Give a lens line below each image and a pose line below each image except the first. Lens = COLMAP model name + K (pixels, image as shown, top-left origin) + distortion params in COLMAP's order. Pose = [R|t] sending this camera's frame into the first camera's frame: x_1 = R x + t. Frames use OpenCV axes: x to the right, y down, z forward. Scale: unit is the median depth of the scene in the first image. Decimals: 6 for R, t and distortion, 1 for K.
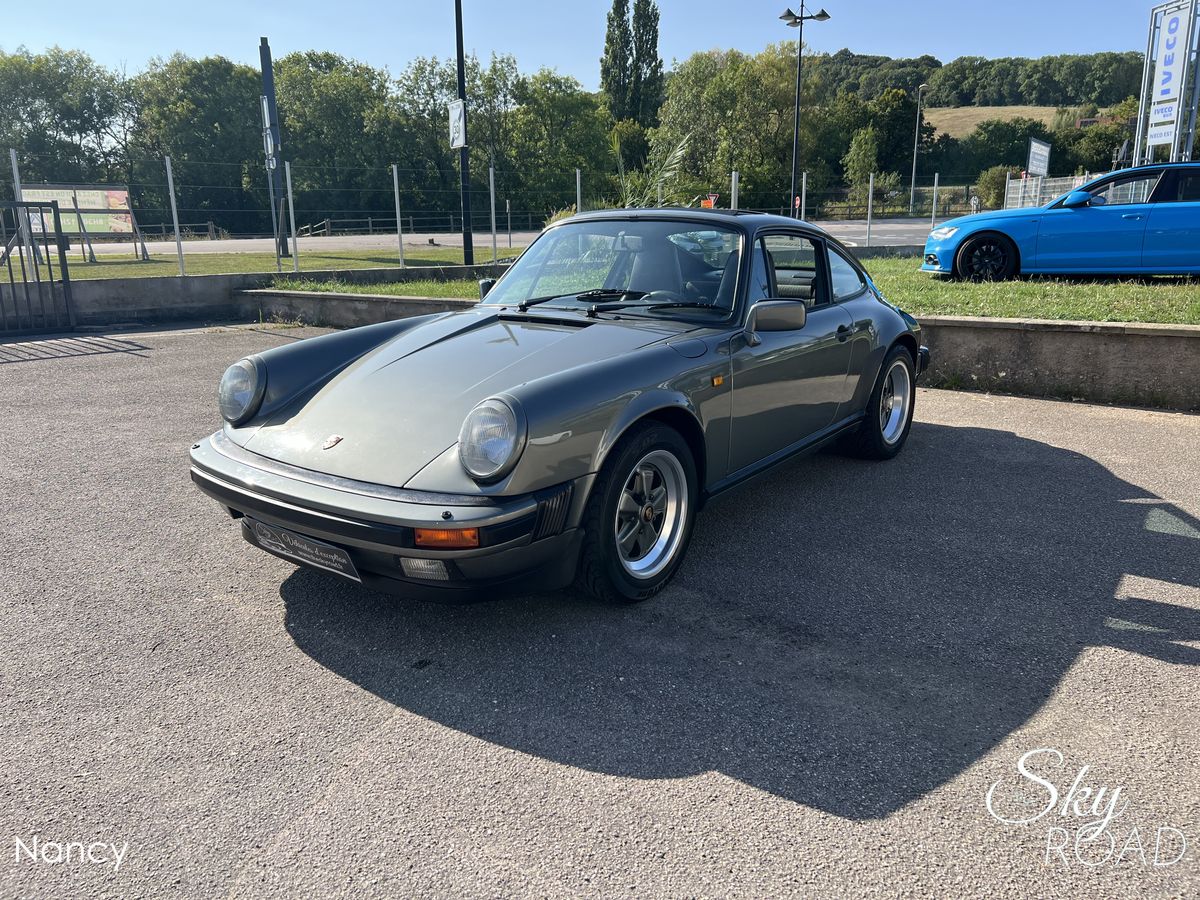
lens RADIAL K [[908.3, 0, 595.6], [0, 908.3, 454.4], [0, 0, 1]] dist [0.047311, -0.051379]
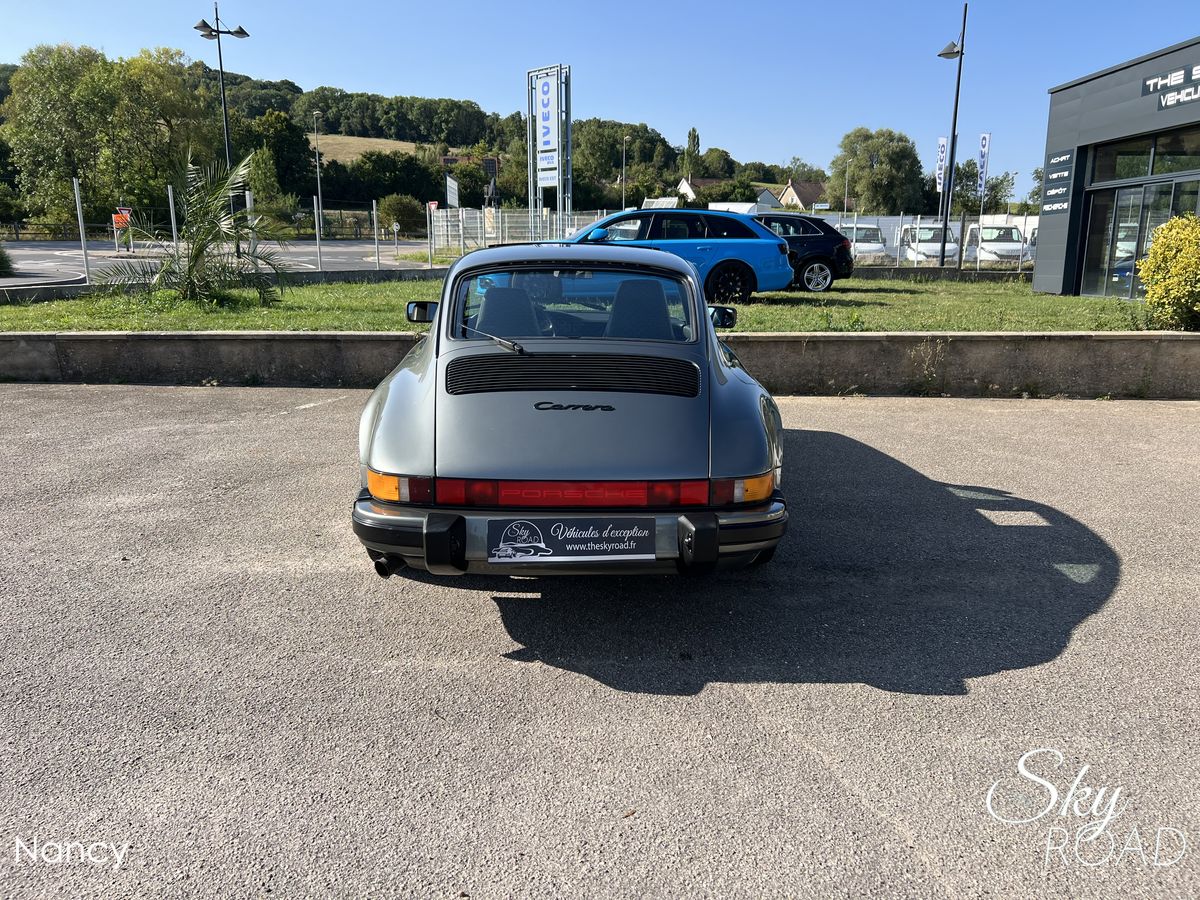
lens RADIAL K [[906.2, 0, 607.0], [0, 906.2, 450.5], [0, 0, 1]] dist [0.044410, -0.044971]
pose [[0.795418, -0.114871, 0.595076, -0.077004], [0.129512, 0.991410, 0.018264, -0.004452], [-0.592062, 0.062542, 0.803462, 0.012912]]
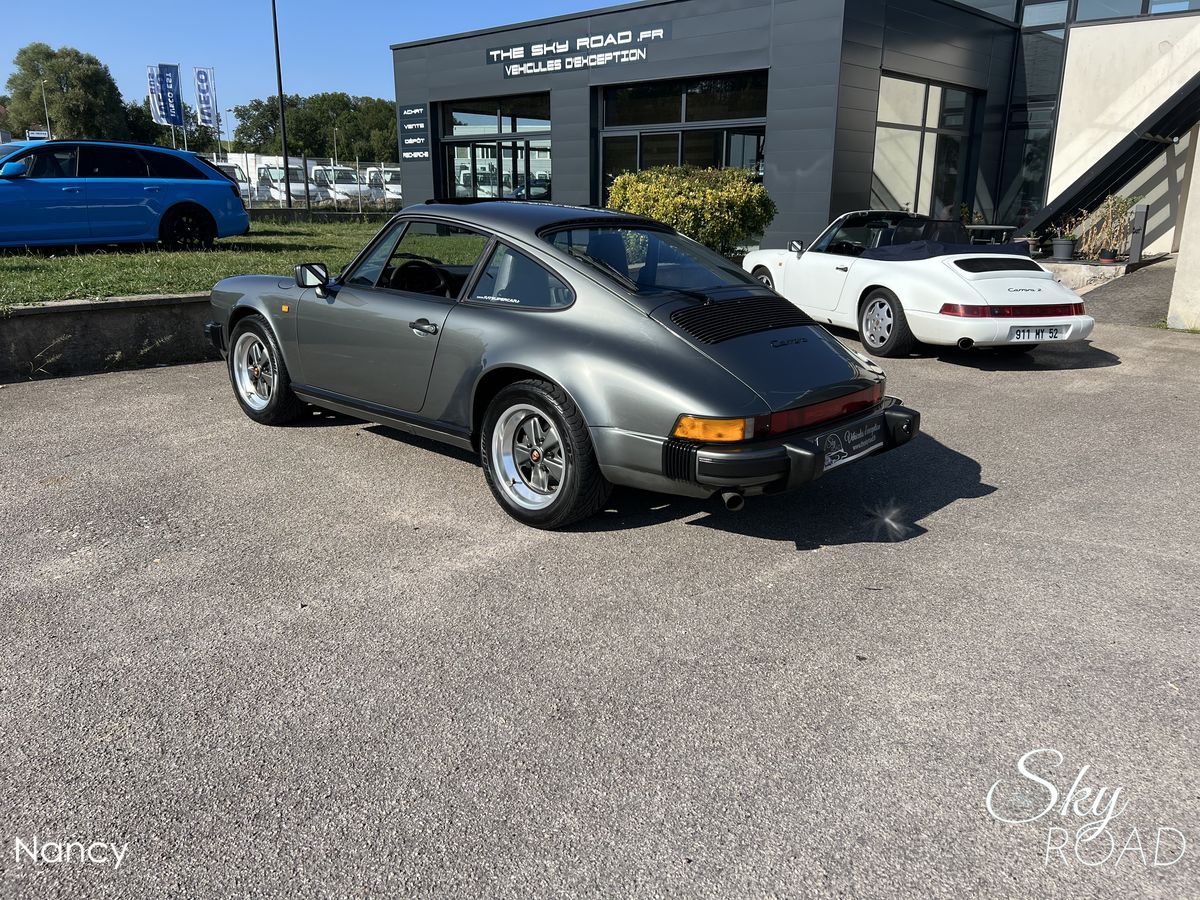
lens RADIAL K [[904.1, 0, 607.2], [0, 904.1, 437.9], [0, 0, 1]] dist [0.056771, -0.060421]
pose [[0.115432, -0.243383, 0.963037, -0.142020], [0.221098, 0.951491, 0.213964, -0.026565], [-0.968396, 0.188227, 0.163644, 0.098610]]
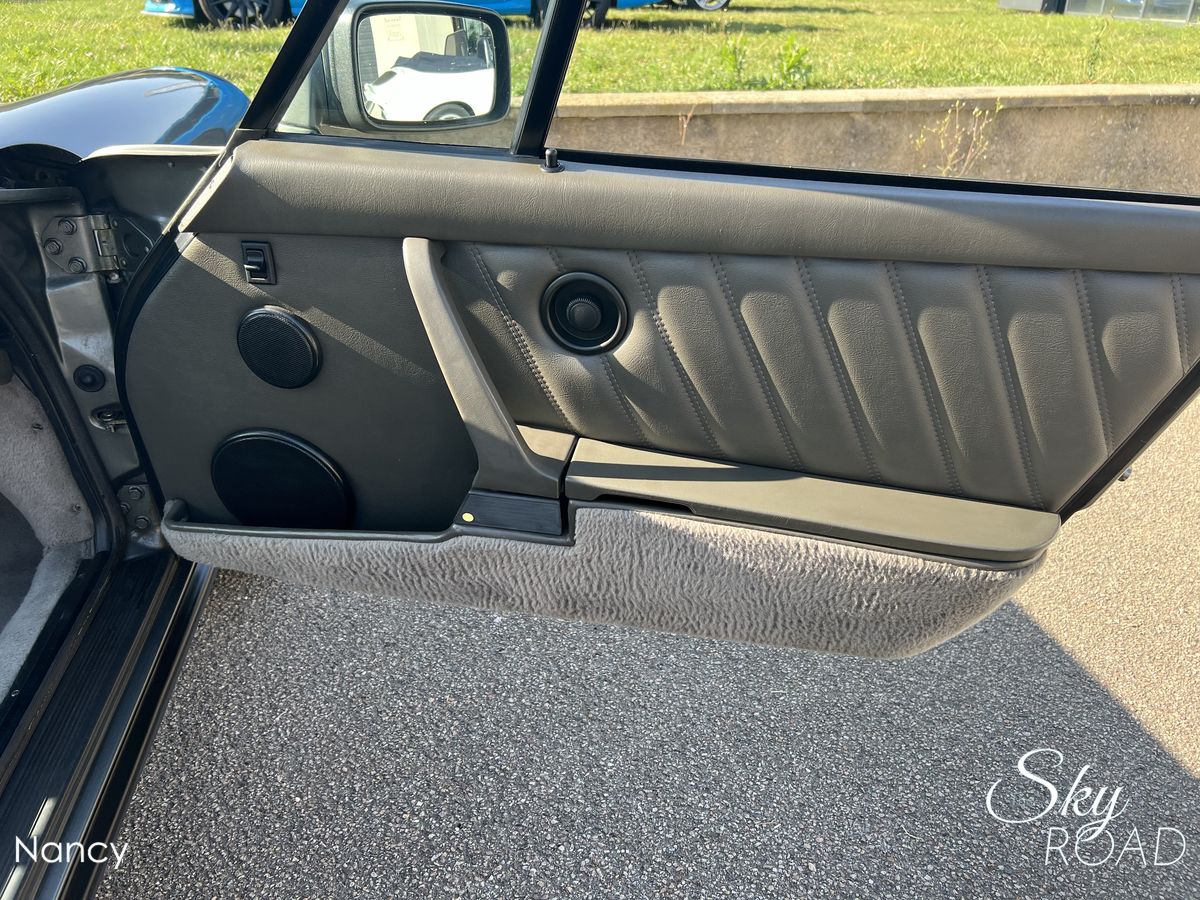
lens RADIAL K [[908.3, 0, 595.6], [0, 908.3, 454.4], [0, 0, 1]] dist [0.047311, -0.051379]
pose [[0.722666, -0.311061, 0.617248, 0.033069], [0.152957, 0.942842, 0.296063, -0.018976], [-0.674061, -0.119543, 0.728939, 0.104233]]
